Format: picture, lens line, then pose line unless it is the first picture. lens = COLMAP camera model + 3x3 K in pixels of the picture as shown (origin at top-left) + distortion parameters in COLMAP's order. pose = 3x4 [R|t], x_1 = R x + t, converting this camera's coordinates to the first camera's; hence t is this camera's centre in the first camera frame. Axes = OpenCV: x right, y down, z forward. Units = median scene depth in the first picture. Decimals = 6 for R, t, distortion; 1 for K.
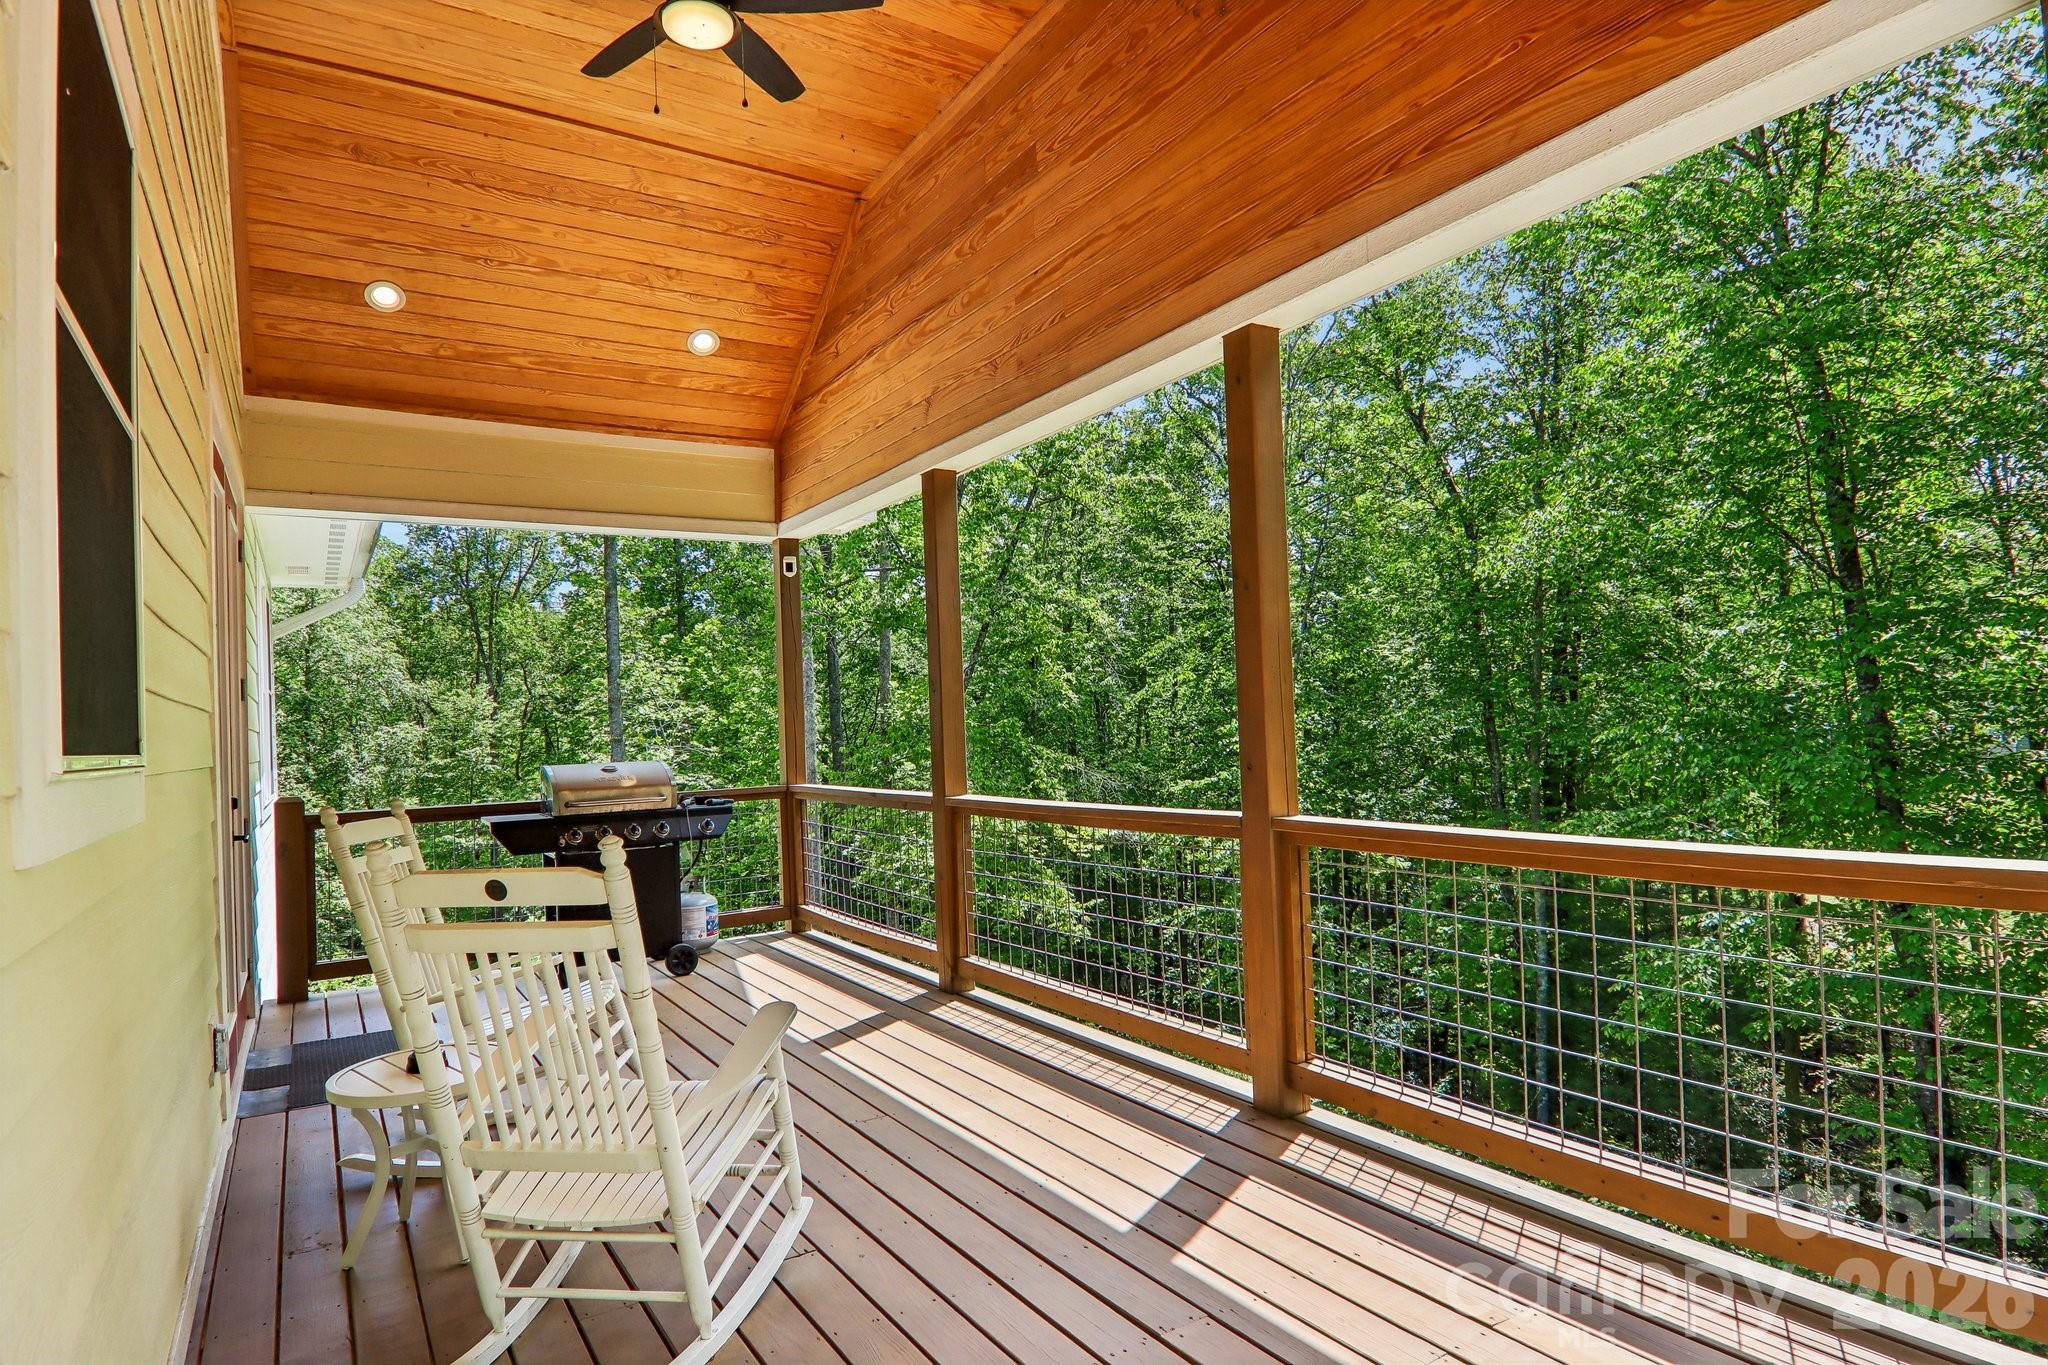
lens RADIAL K [[1131.3, 0, 1019.8], [0, 1131.3, 708.3], [0, 0, 1]] dist [0.009511, -0.019372]
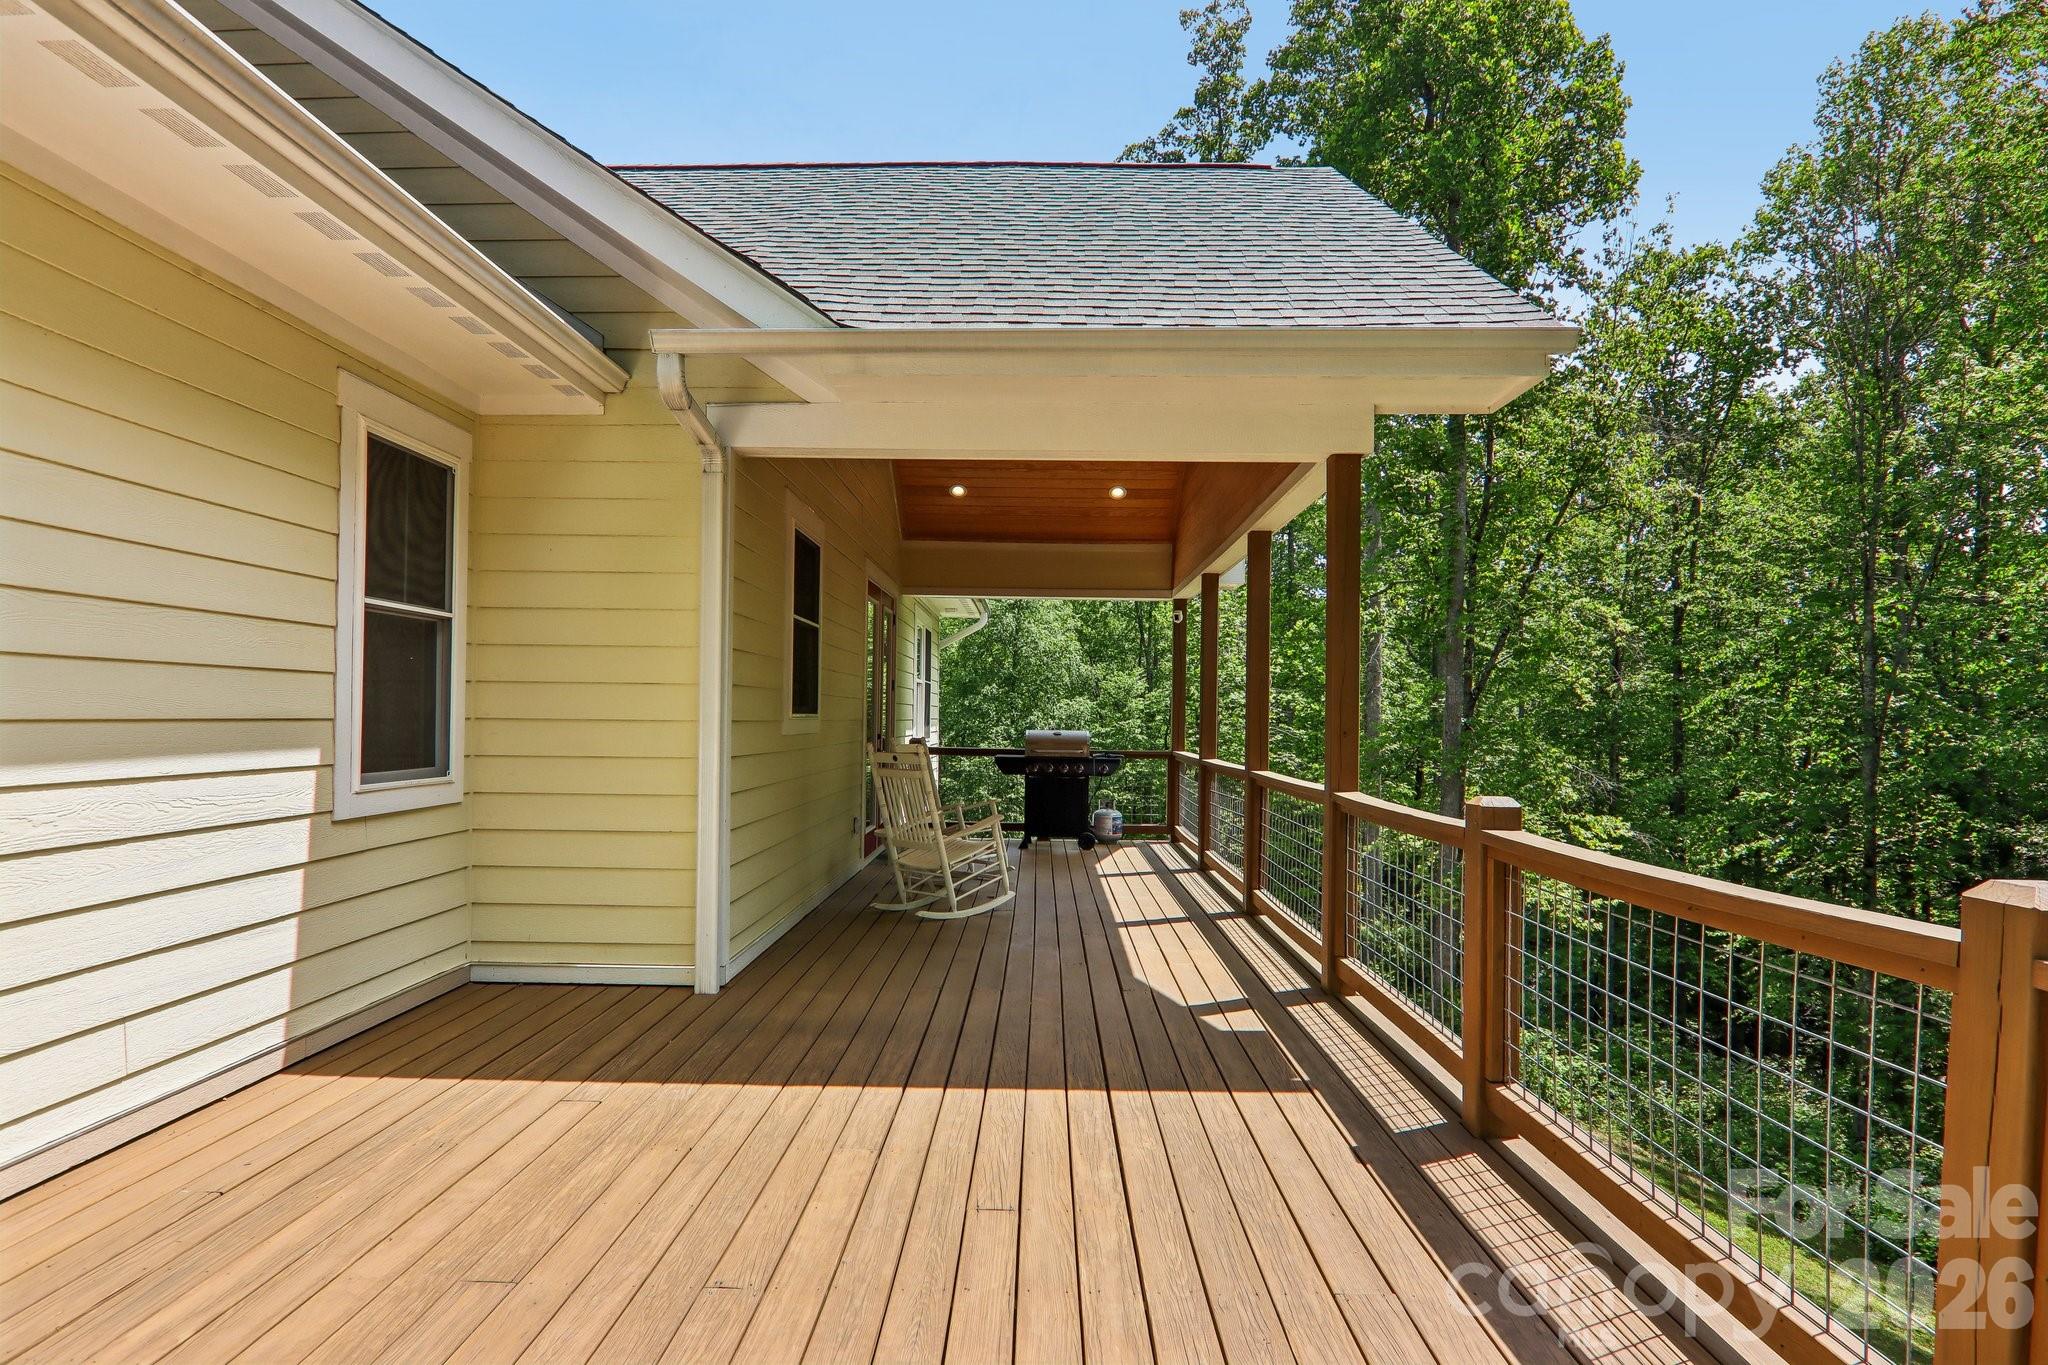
lens RADIAL K [[1131.3, 0, 1019.8], [0, 1131.3, 708.3], [0, 0, 1]] dist [0.009511, -0.019372]
pose [[0.837165, 0.045294, -0.545071, 0.572919], [-0.037474, 0.998973, 0.025456, -0.030378], [0.545665, -0.000885, 0.838003, -0.558083]]
